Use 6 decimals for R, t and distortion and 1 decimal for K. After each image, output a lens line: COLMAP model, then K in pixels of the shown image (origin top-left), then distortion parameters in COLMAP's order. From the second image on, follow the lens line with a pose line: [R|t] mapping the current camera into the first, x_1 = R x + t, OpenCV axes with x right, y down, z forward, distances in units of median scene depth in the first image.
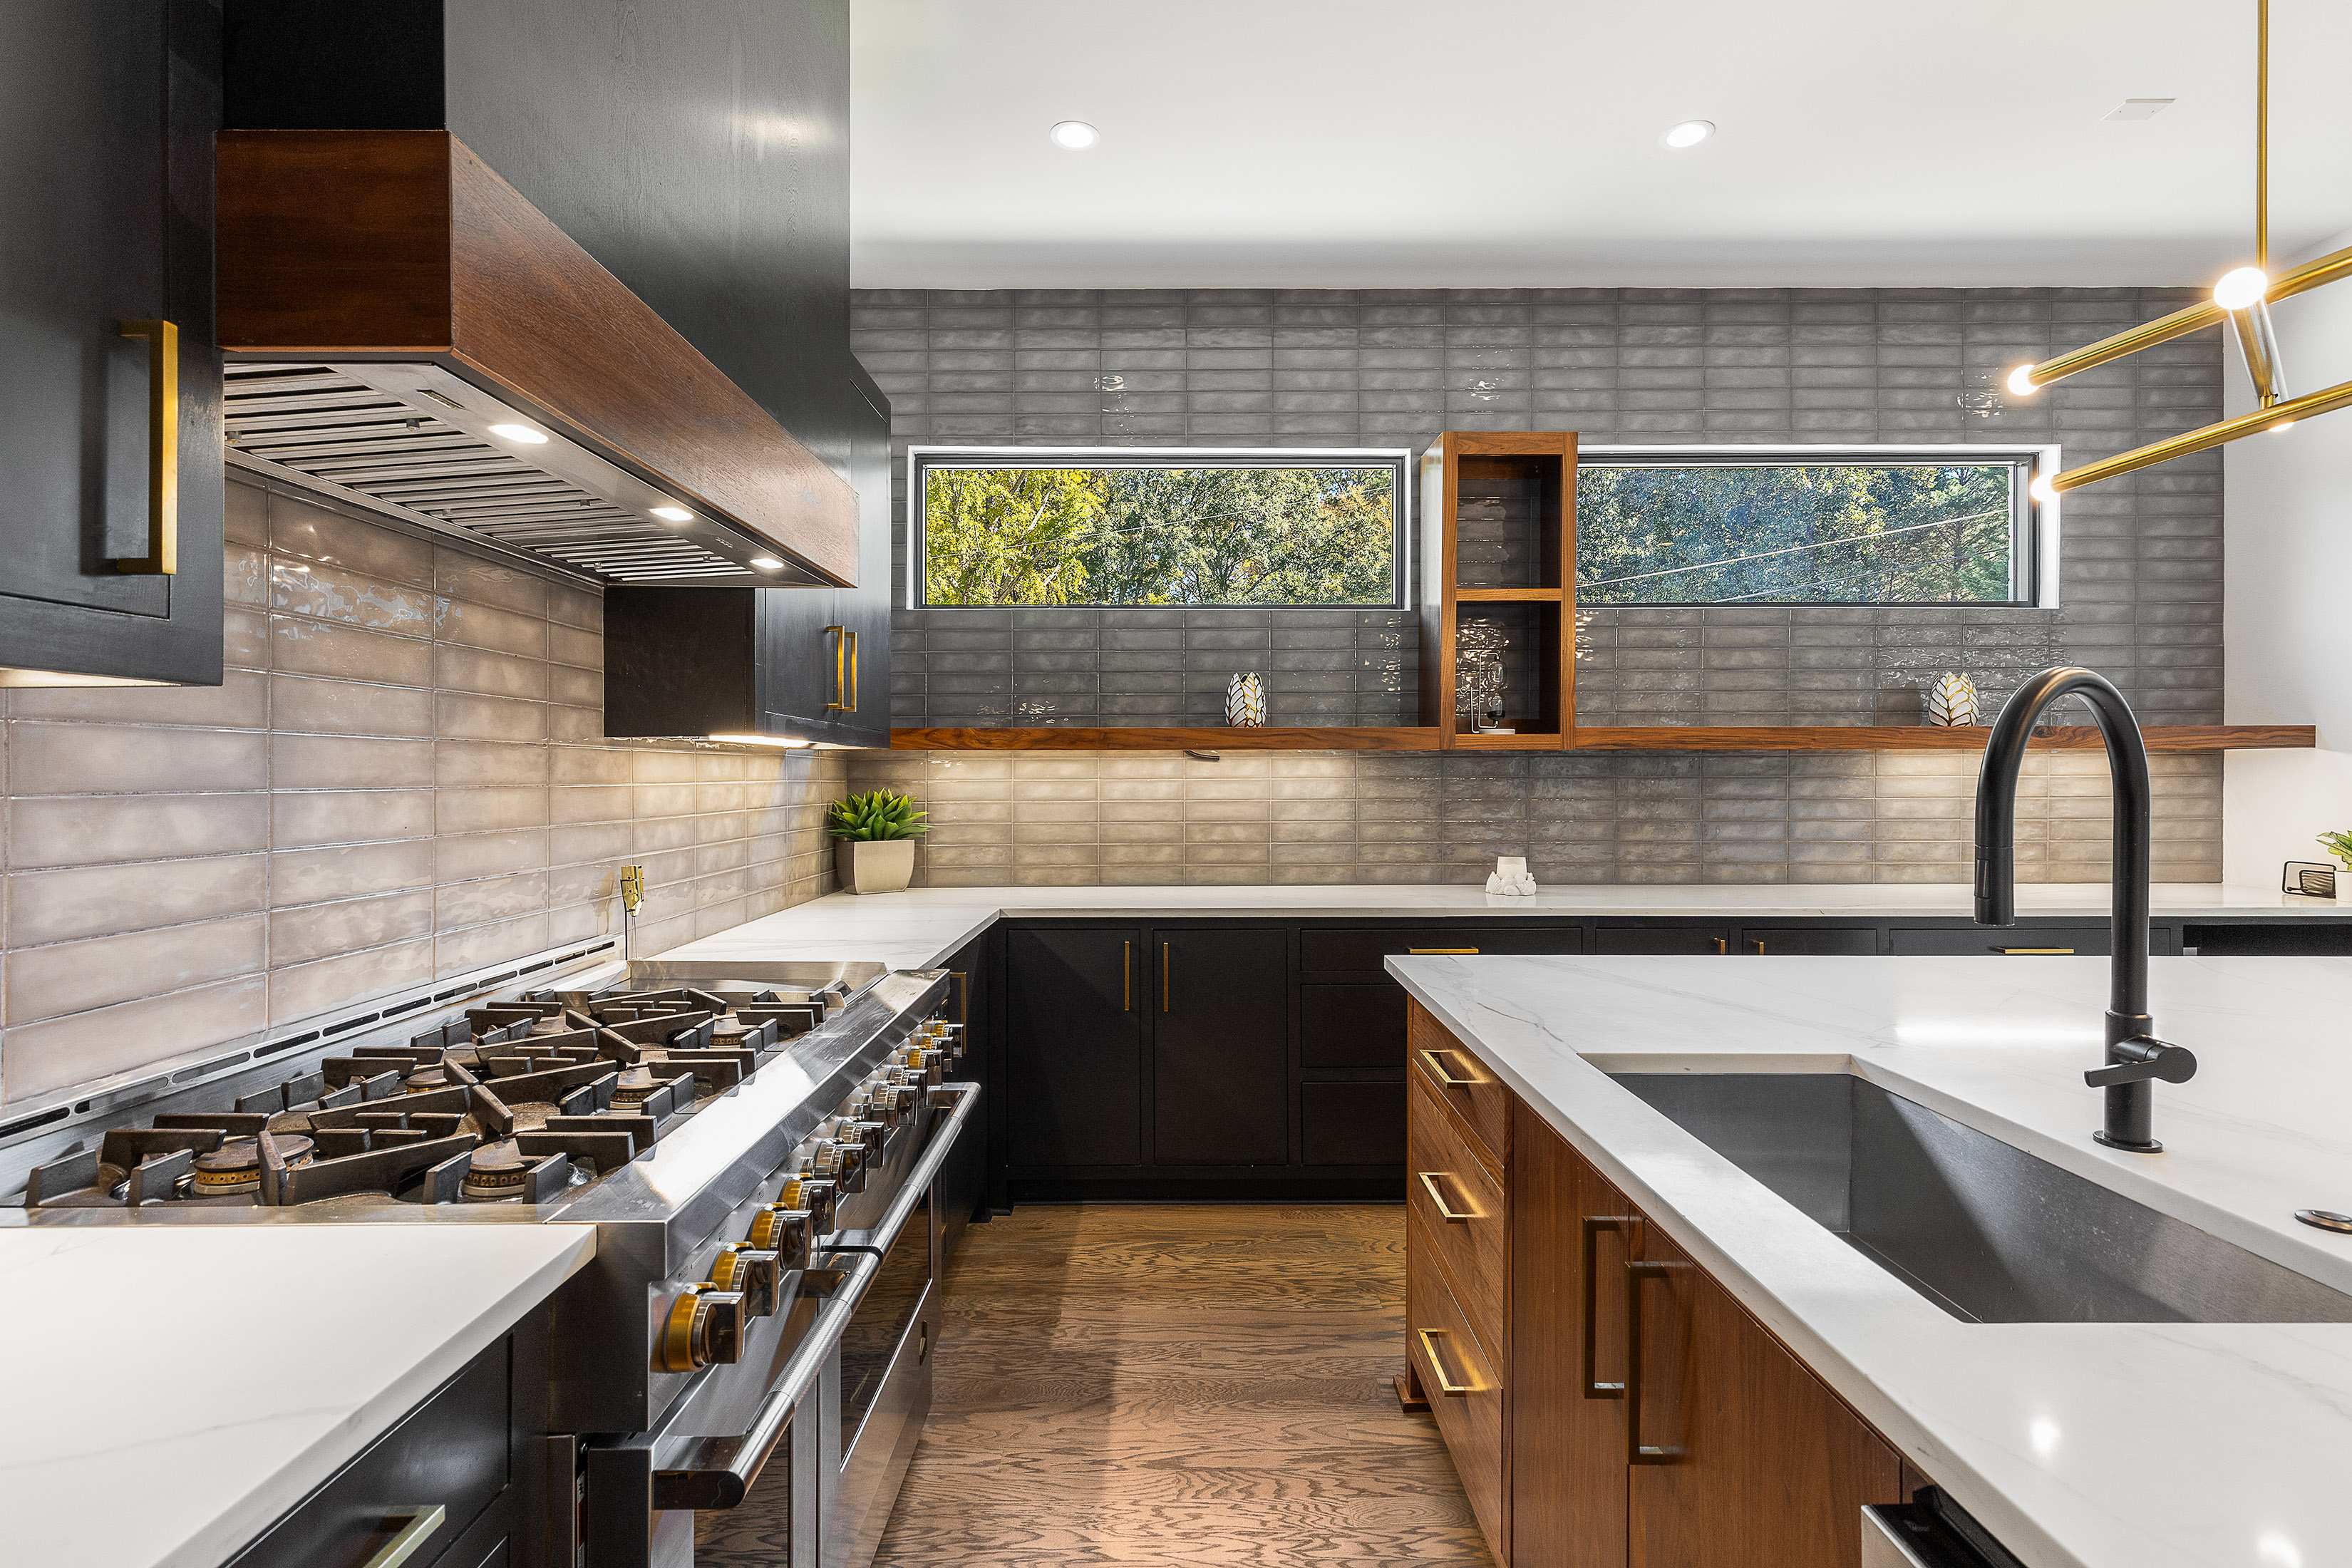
lens RADIAL K [[1064.3, 0, 1182.0], [0, 1064.3, 780.2], [0, 0, 1]] dist [0.006852, -0.000286]
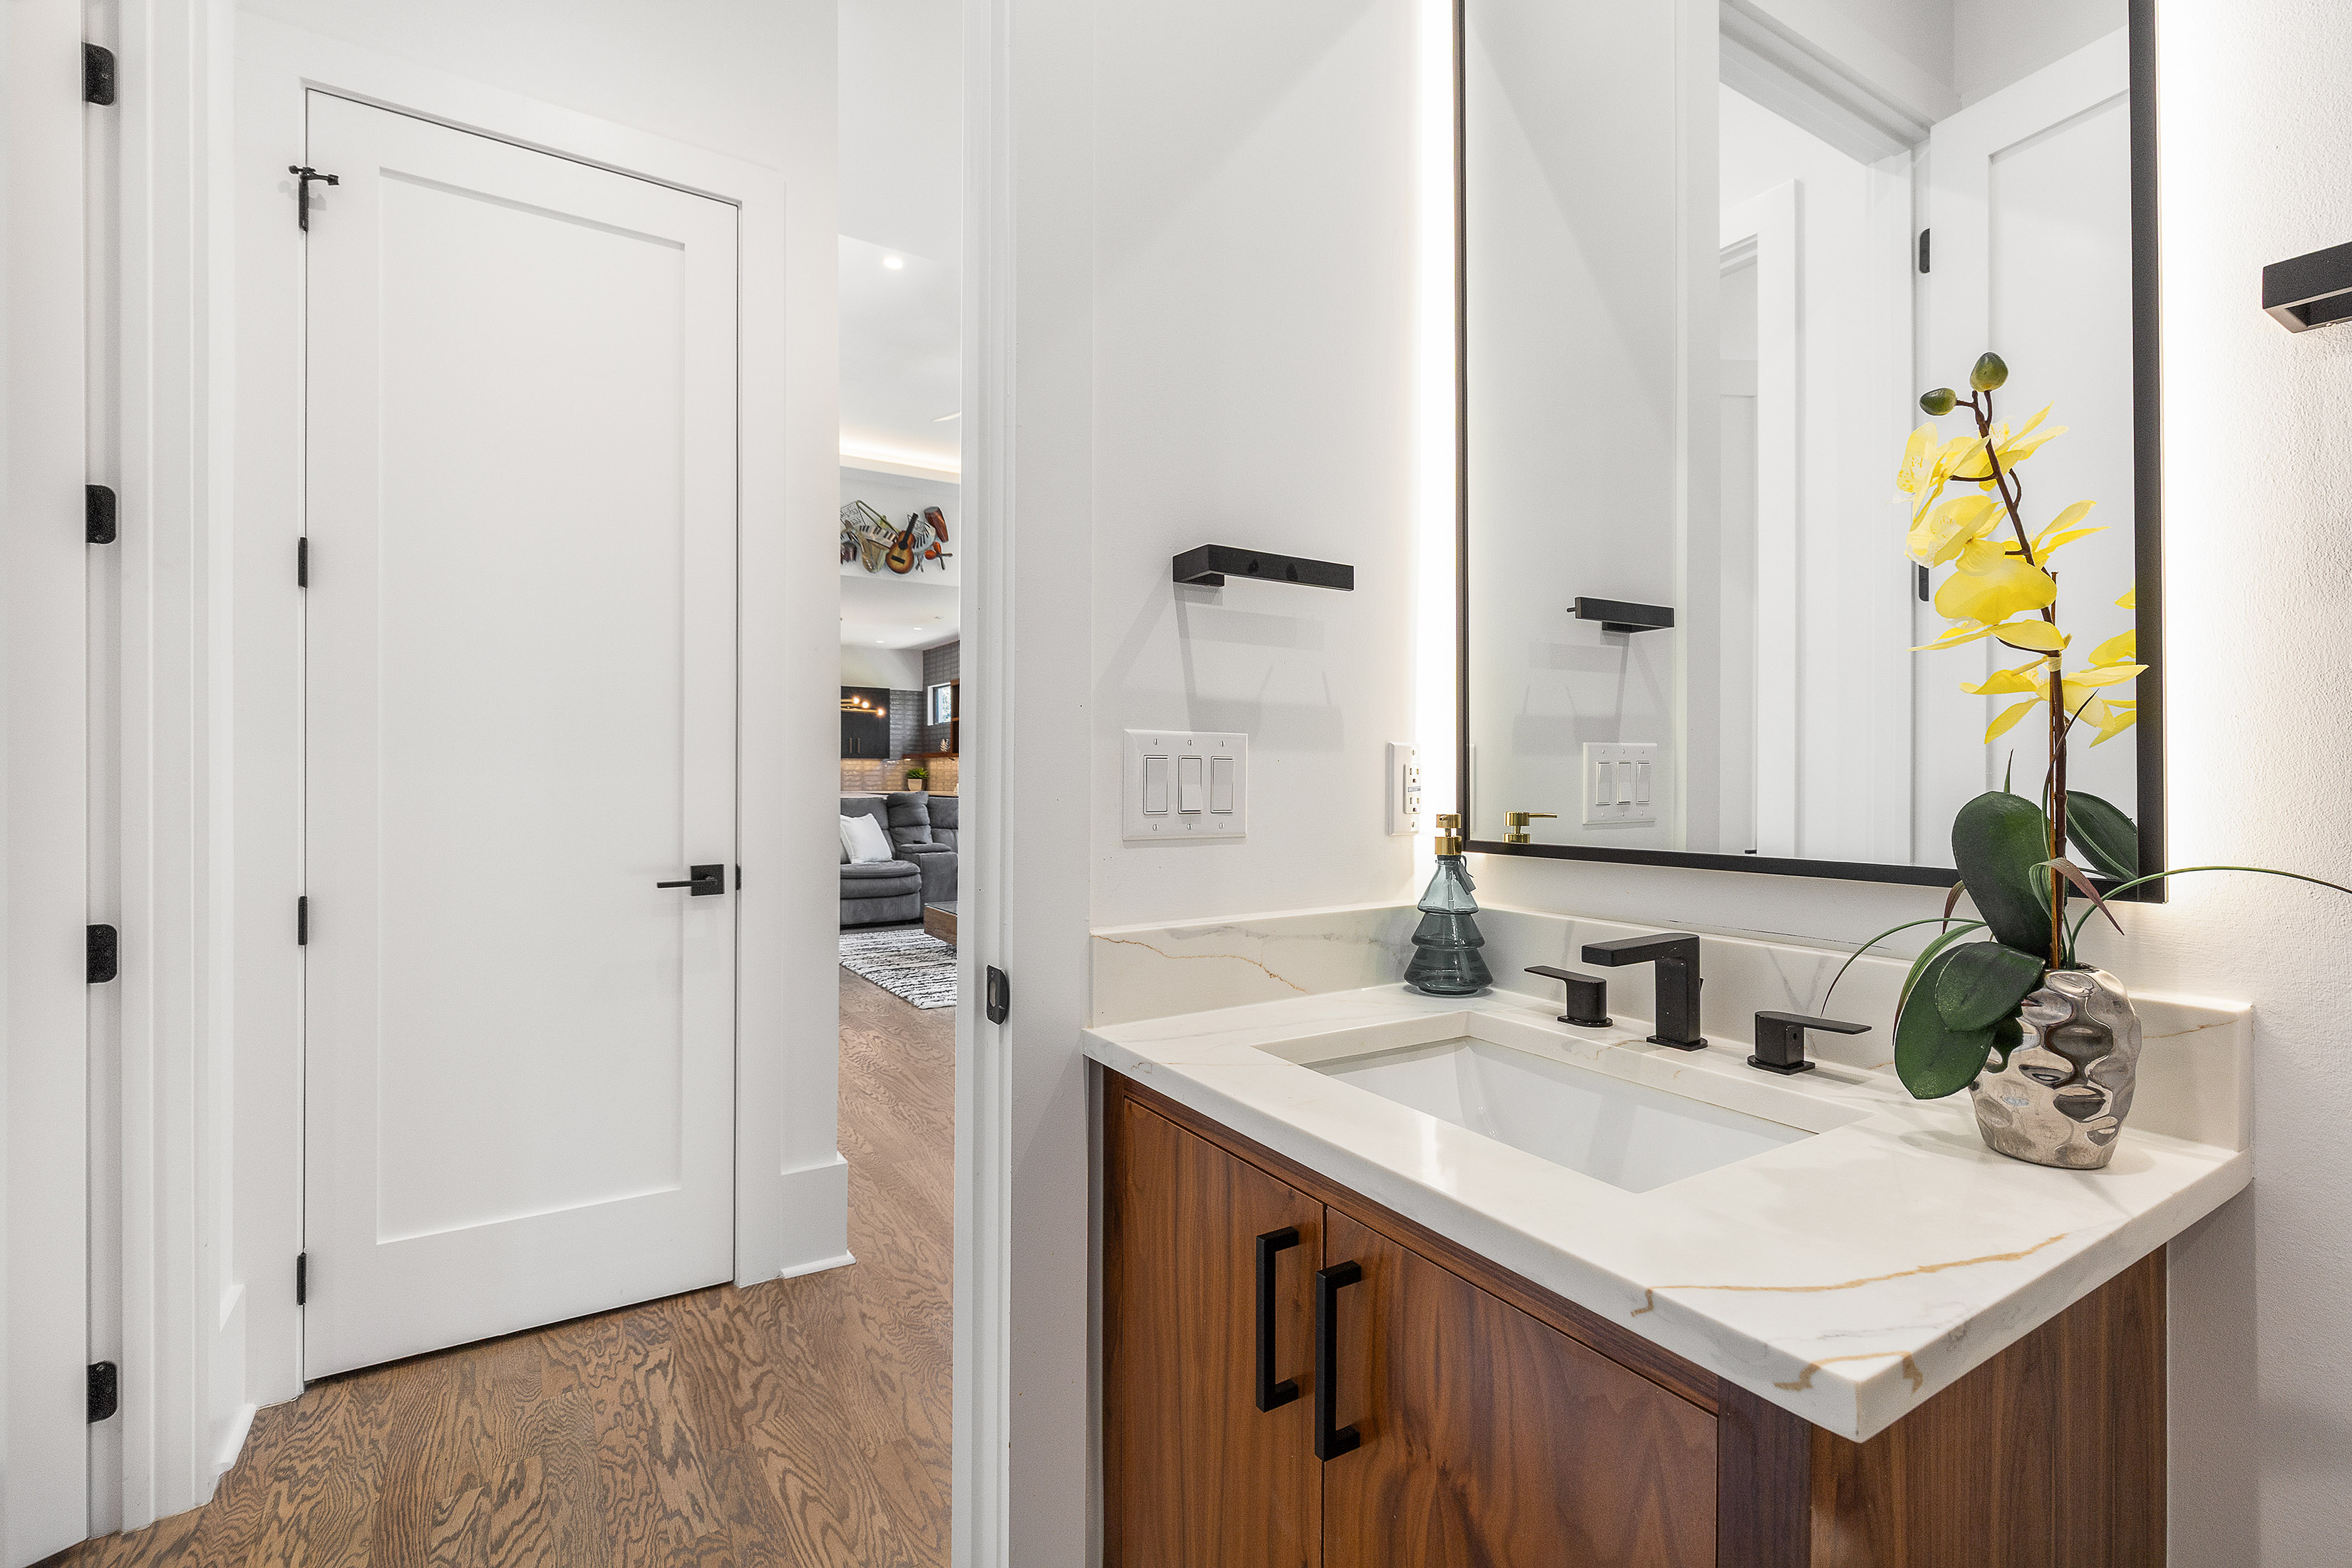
lens RADIAL K [[1064.3, 0, 1189.7], [0, 1064.3, 775.1], [0, 0, 1]] dist [0.006852, -0.000286]
pose [[0.538378, 0.002855, -0.842699, 3.851082], [-0.005179, 0.999987, 0.000079, 0.032301], [0.842688, 0.004322, 0.538385, -0.397609]]
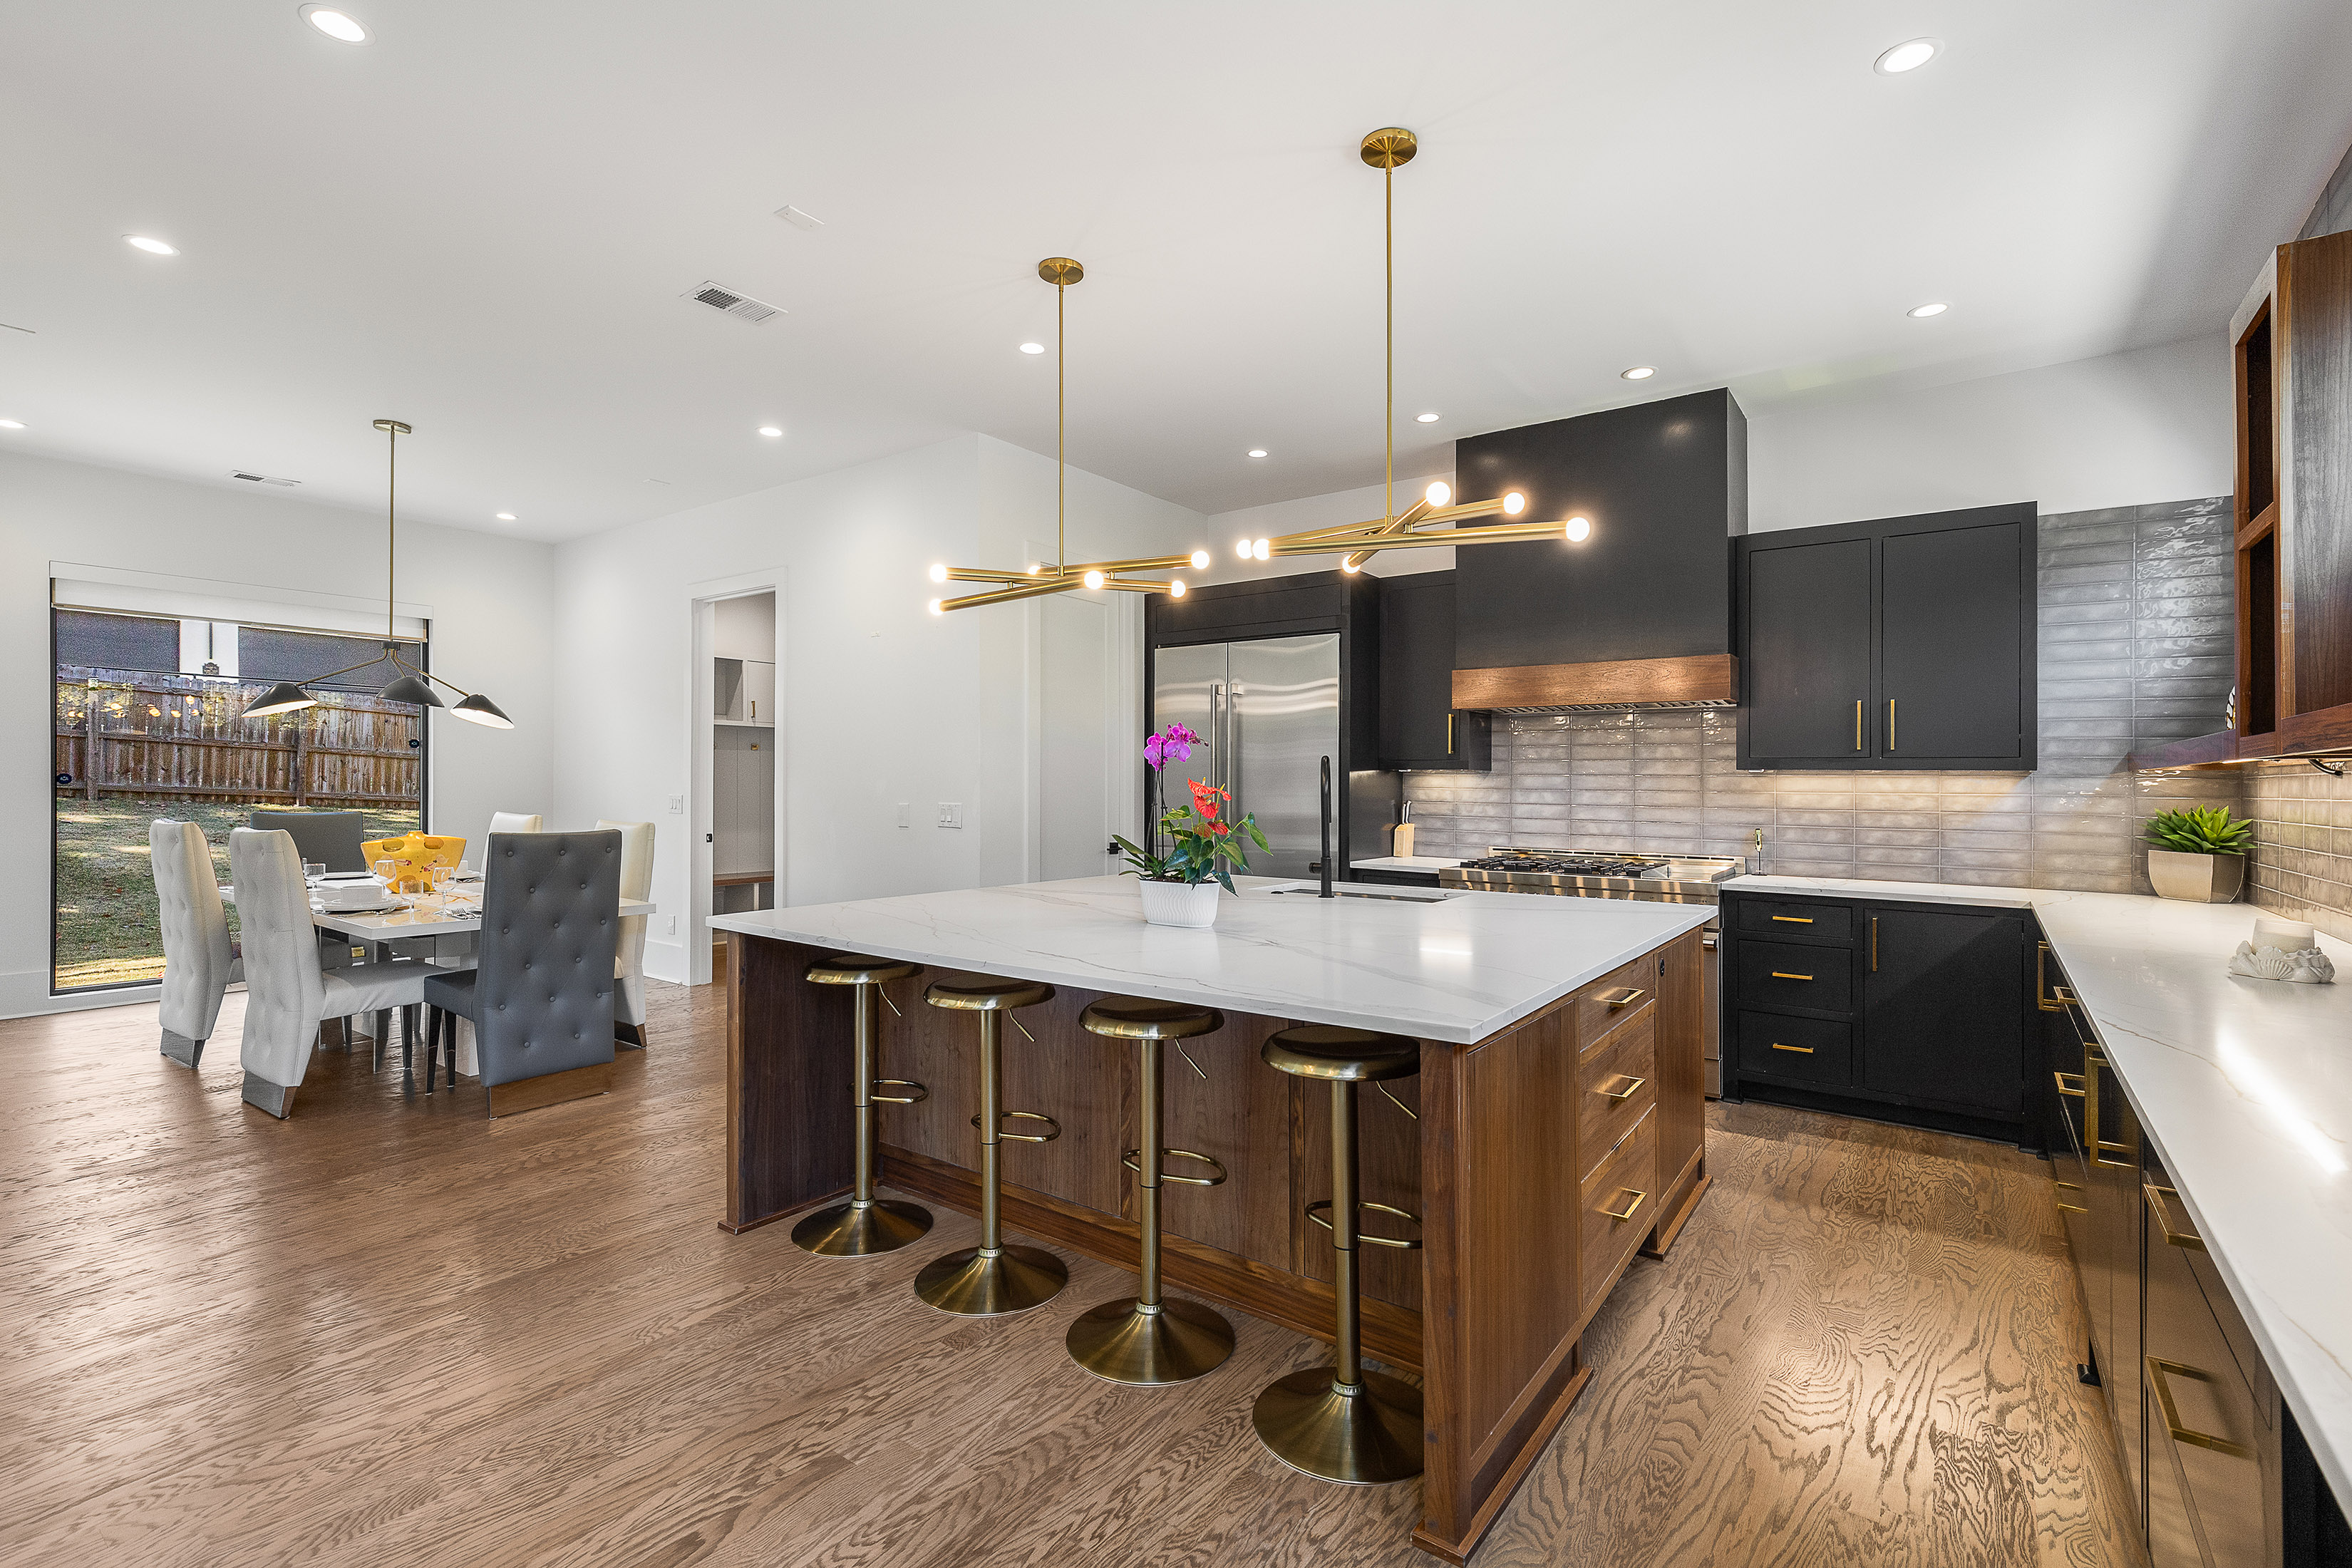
lens RADIAL K [[1064.3, 0, 1177.9], [0, 1064.3, 791.4], [0, 0, 1]] dist [0.006852, -0.000286]
pose [[-0.595244, 0.004359, -0.803533, 1.155639], [-0.012261, 0.999820, 0.014506, -0.008543], [0.803452, 0.018487, -0.595083, 0.781457]]
